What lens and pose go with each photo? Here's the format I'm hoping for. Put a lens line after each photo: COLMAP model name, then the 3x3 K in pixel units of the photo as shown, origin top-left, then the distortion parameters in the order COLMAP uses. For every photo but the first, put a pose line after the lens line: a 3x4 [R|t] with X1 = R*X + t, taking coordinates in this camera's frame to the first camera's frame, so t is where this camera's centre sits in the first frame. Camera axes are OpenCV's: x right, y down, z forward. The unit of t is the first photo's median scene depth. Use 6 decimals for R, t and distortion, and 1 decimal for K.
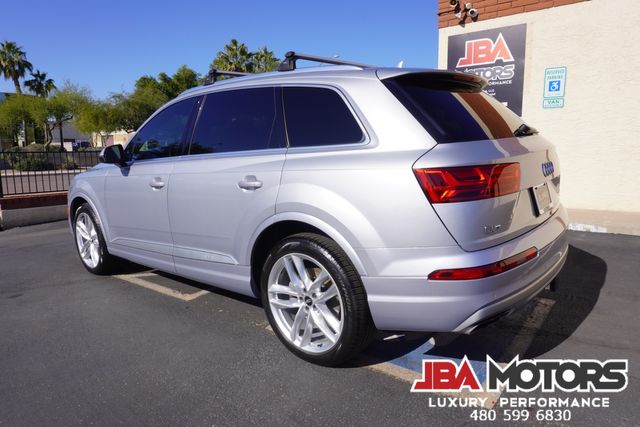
lens RADIAL K [[425.1, 0, 320.0], [0, 425.1, 212.8], [0, 0, 1]] dist [-0.042819, 0.021913]
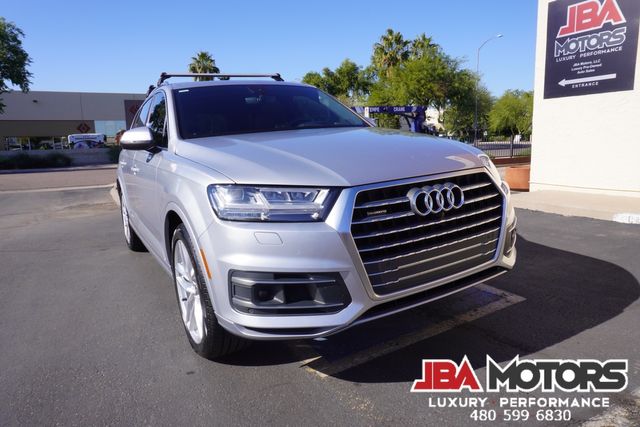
lens RADIAL K [[425.1, 0, 318.8], [0, 425.1, 212.2], [0, 0, 1]] dist [-0.042819, 0.021913]
pose [[0.925600, 0.044645, -0.375861, 0.221504], [-0.036442, 0.998918, 0.028911, 0.008798], [0.376745, -0.013063, 0.926225, 0.009104]]
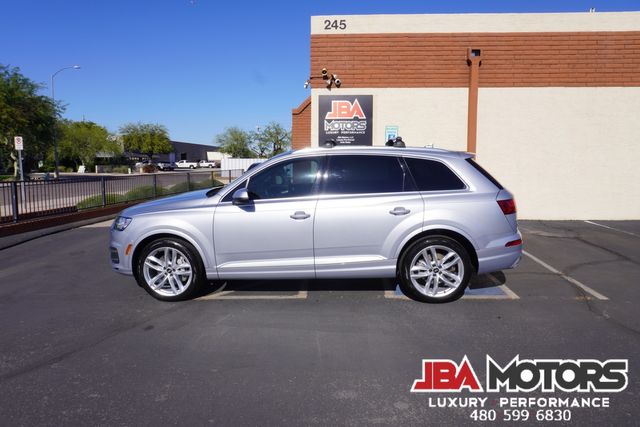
lens RADIAL K [[425.1, 0, 321.4], [0, 425.1, 214.0], [0, 0, 1]] dist [-0.042819, 0.021913]
pose [[0.804439, -0.061724, 0.590820, -0.550251], [0.083262, 0.996485, -0.009262, -0.025914], [-0.588171, 0.056643, 0.806751, -0.090132]]
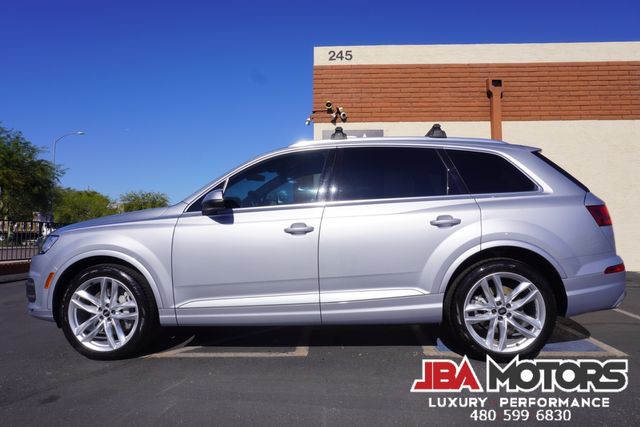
lens RADIAL K [[425.1, 0, 321.5], [0, 425.1, 214.6], [0, 0, 1]] dist [-0.042819, 0.021913]
pose [[0.805990, 0.039362, 0.590619, -0.432783], [0.081683, 0.980845, -0.176838, 0.035747], [-0.586266, 0.190773, 0.787336, 0.093204]]
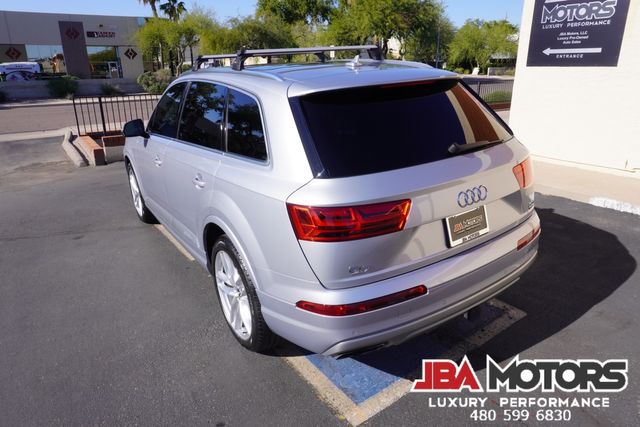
lens RADIAL K [[425.1, 0, 319.0], [0, 425.1, 212.2], [0, 0, 1]] dist [-0.042819, 0.021913]
pose [[0.959352, 0.090403, -0.267340, 0.159732], [-0.039973, 0.981282, 0.188384, -0.077457], [0.279367, -0.170040, 0.945008, 0.014044]]
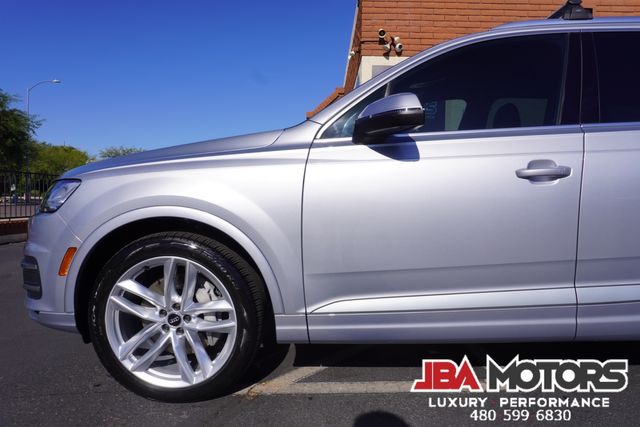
lens RADIAL K [[425.1, 0, 321.6], [0, 425.1, 213.0], [0, 0, 1]] dist [-0.042819, 0.021913]
pose [[0.779930, -0.002697, 0.625861, -0.437653], [0.072737, 0.993605, -0.086361, 0.003930], [-0.621626, 0.112878, 0.775139, 0.362510]]
